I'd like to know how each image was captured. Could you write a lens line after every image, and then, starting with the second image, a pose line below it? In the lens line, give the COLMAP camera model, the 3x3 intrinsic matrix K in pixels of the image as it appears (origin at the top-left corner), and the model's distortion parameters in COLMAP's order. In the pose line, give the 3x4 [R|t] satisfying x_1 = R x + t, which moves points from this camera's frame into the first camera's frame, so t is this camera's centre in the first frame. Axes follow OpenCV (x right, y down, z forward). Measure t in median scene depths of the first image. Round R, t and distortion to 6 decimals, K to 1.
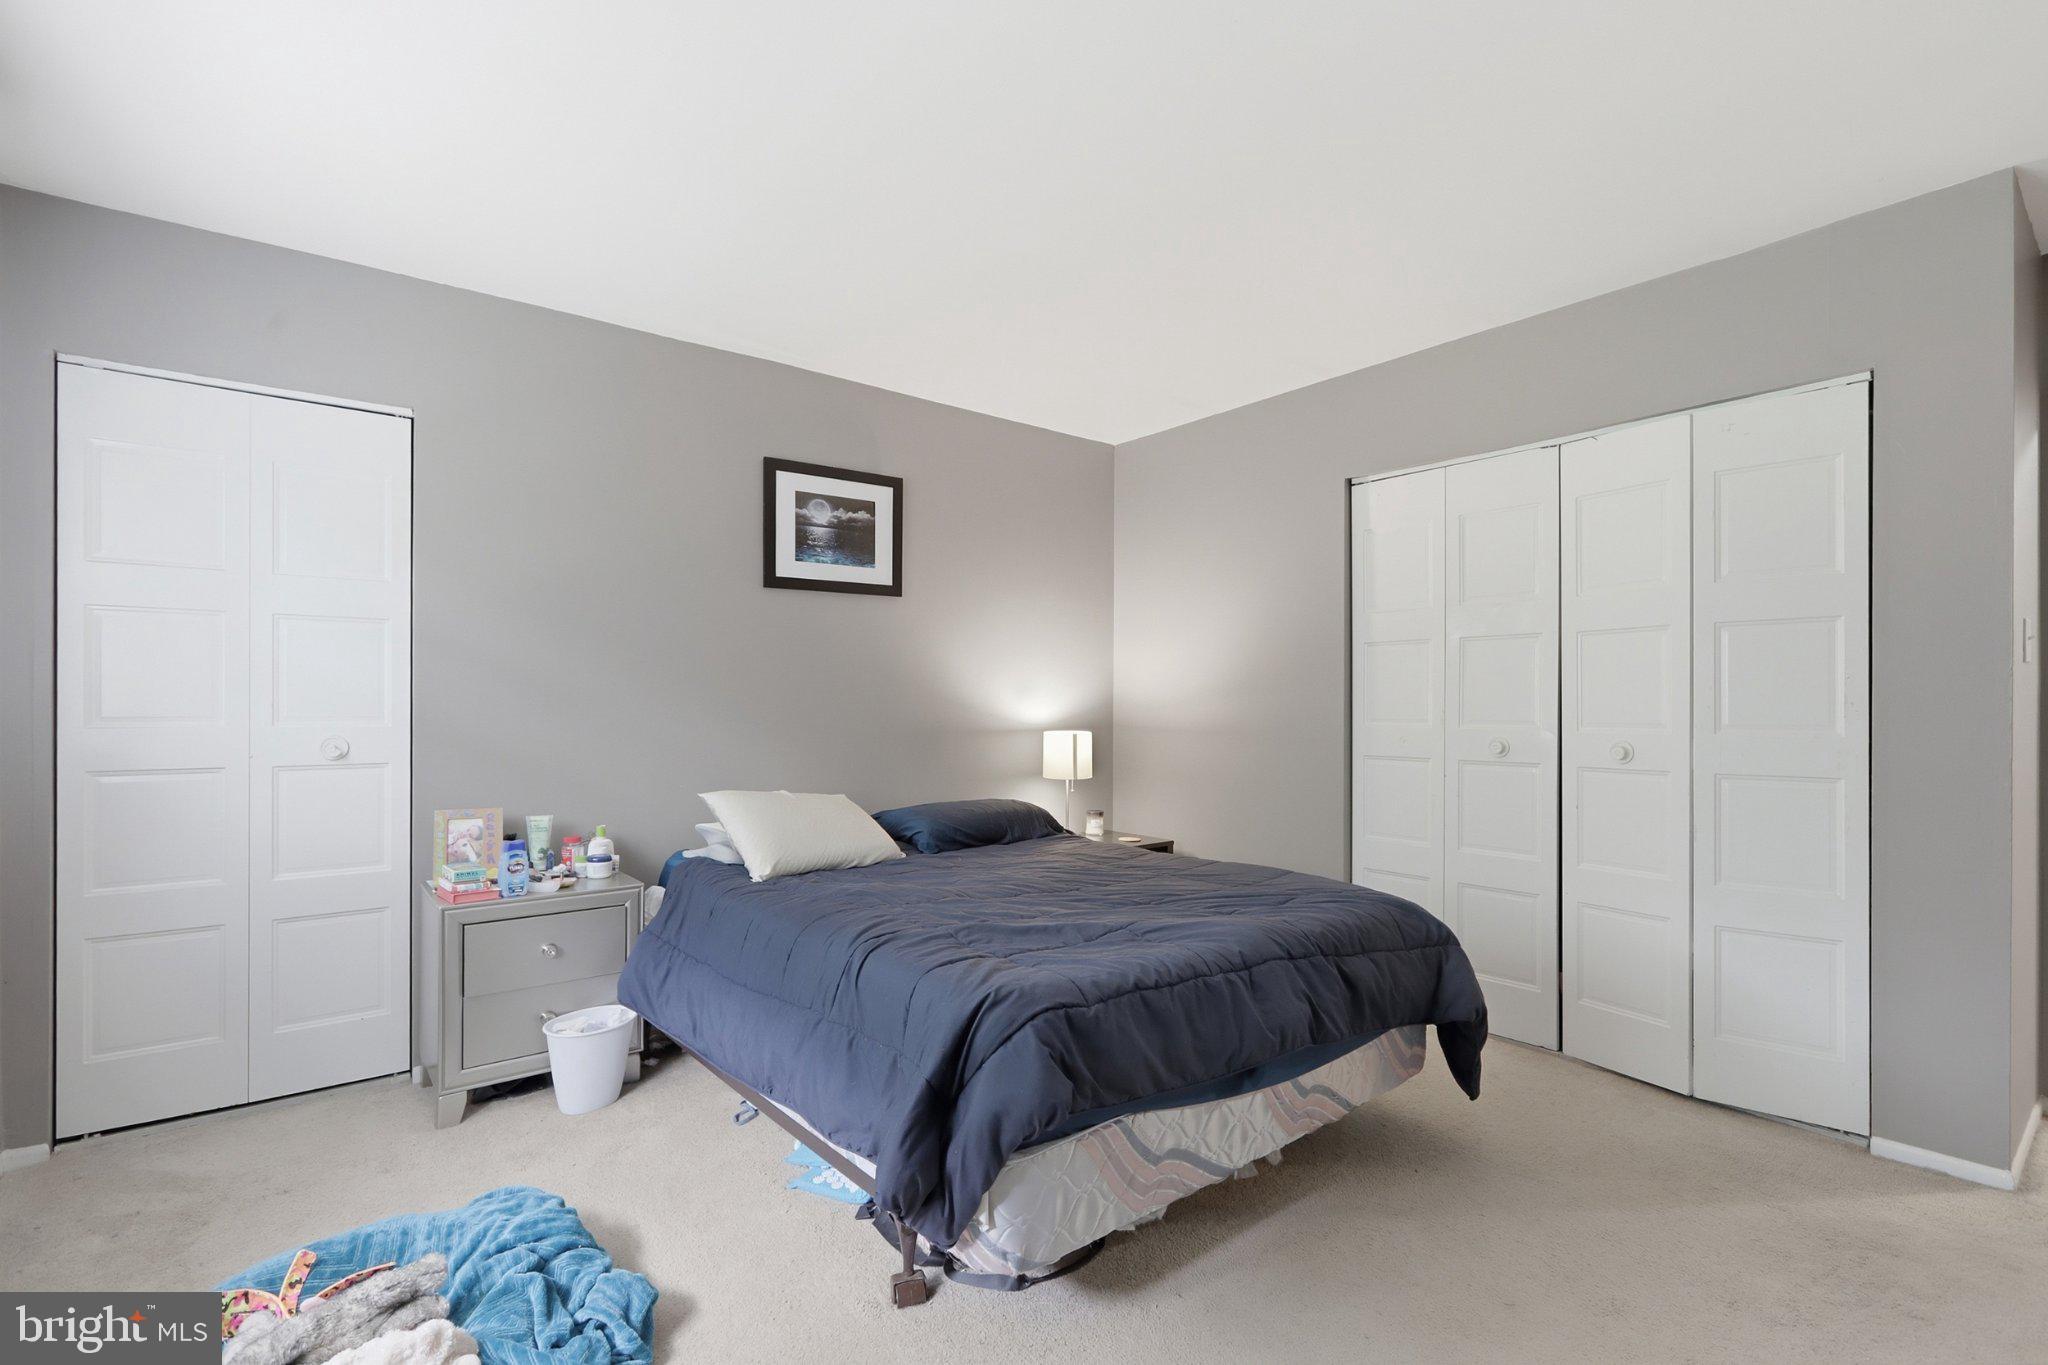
lens RADIAL K [[926.6, 0, 1021.3], [0, 926.6, 697.3], [0, 0, 1]] dist [-0.002770, 0.000113]
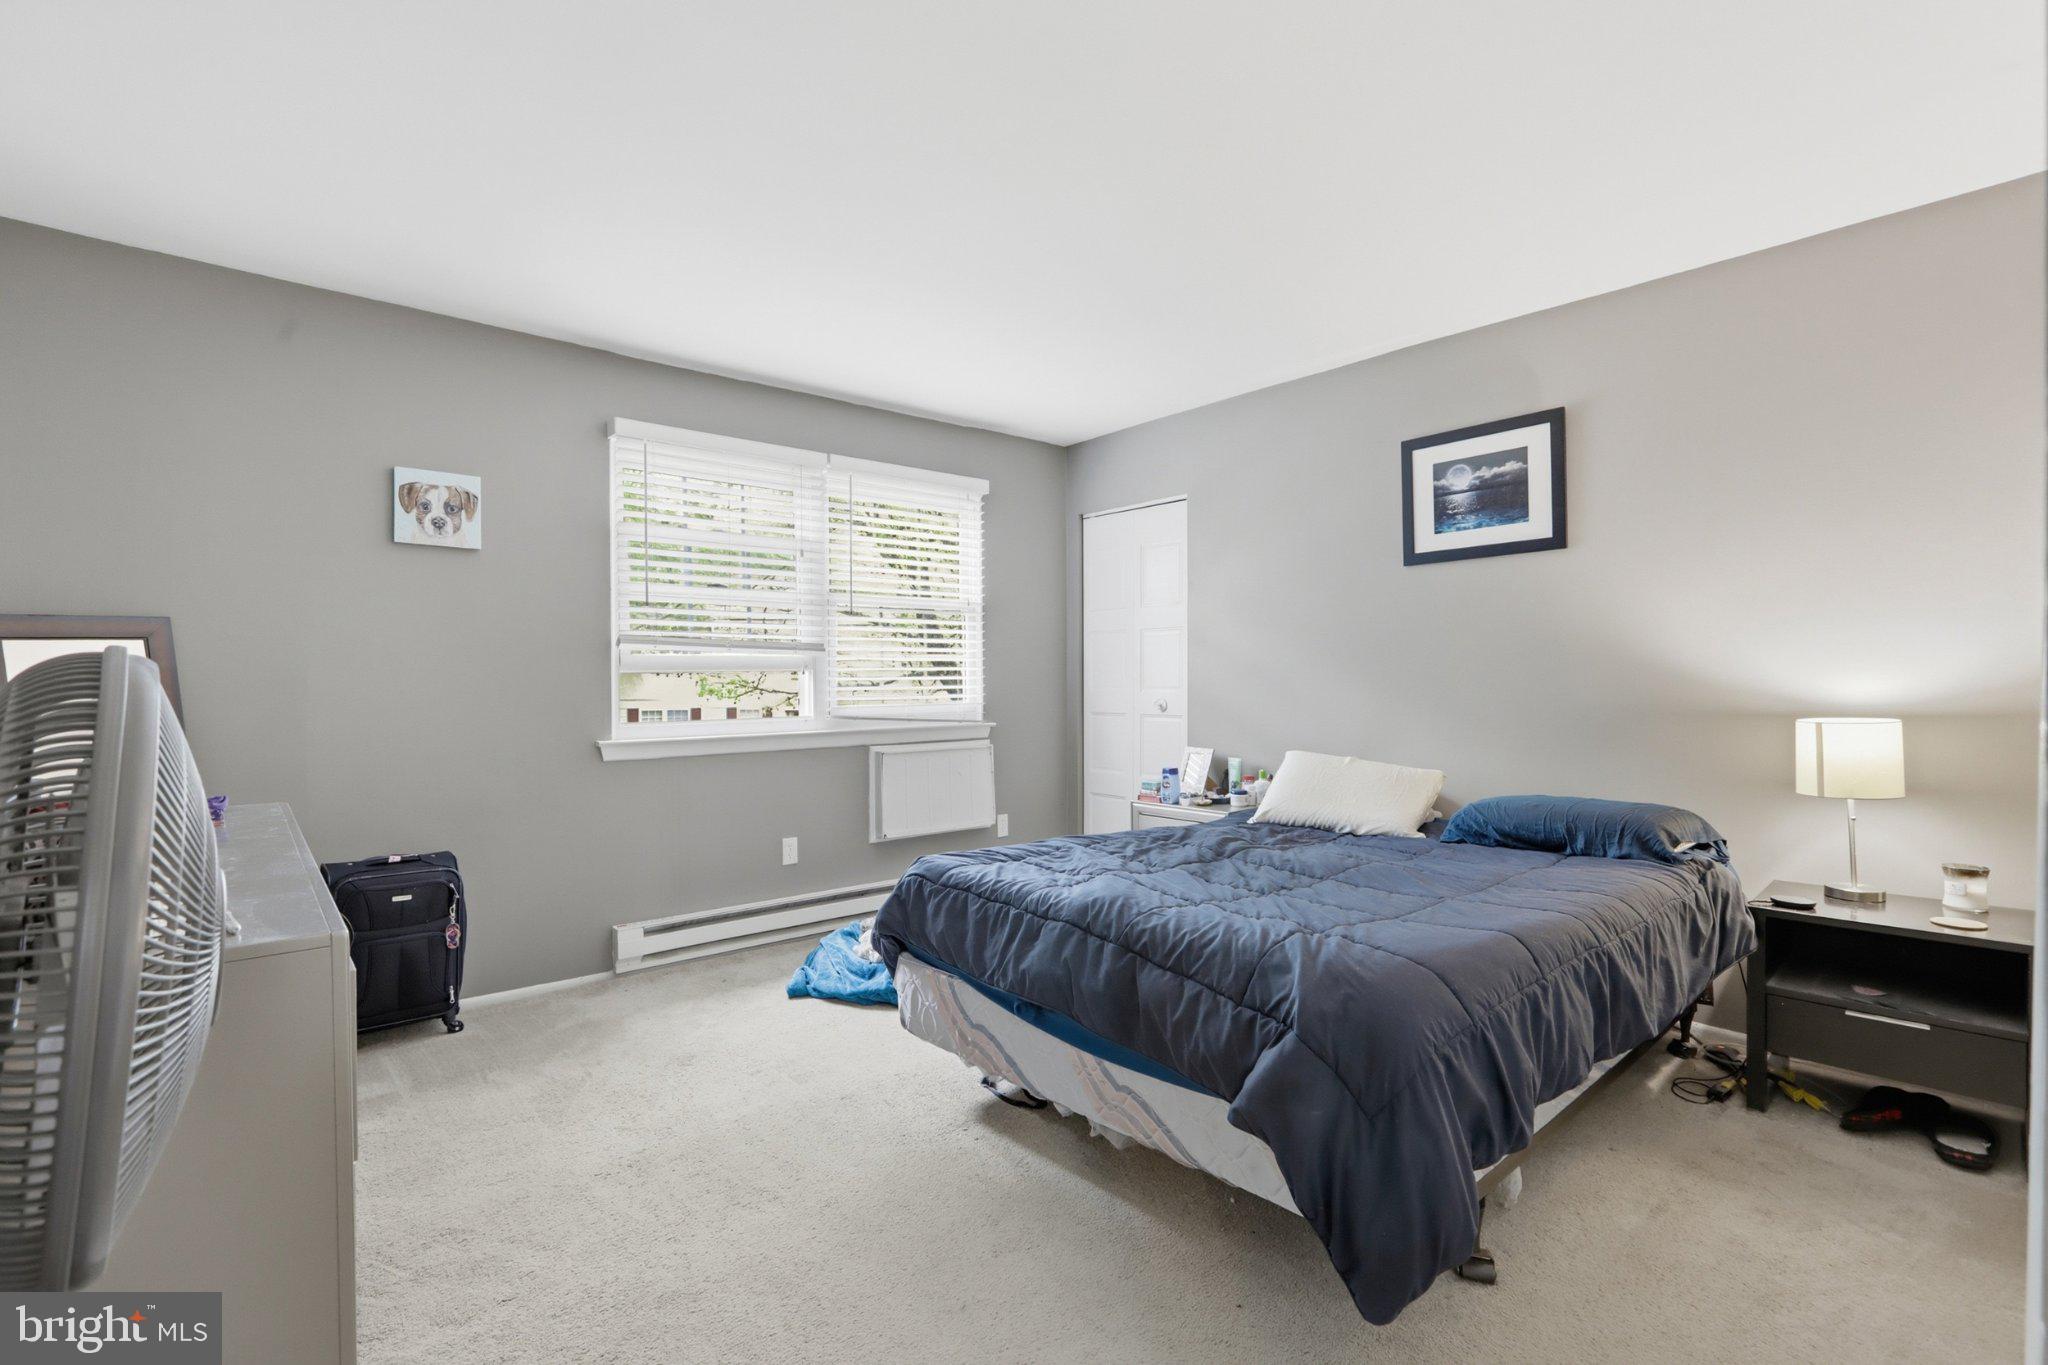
lens RADIAL K [[914.2, 0, 1024.0], [0, 914.2, 682.5], [0, 0, 1]] dist [0.000448, 0.000088]
pose [[0.068967, 0.003723, -0.997612, 0.710142], [0.011409, 0.999925, 0.004520, 0.003717], [0.997554, -0.011693, 0.068919, 0.485242]]
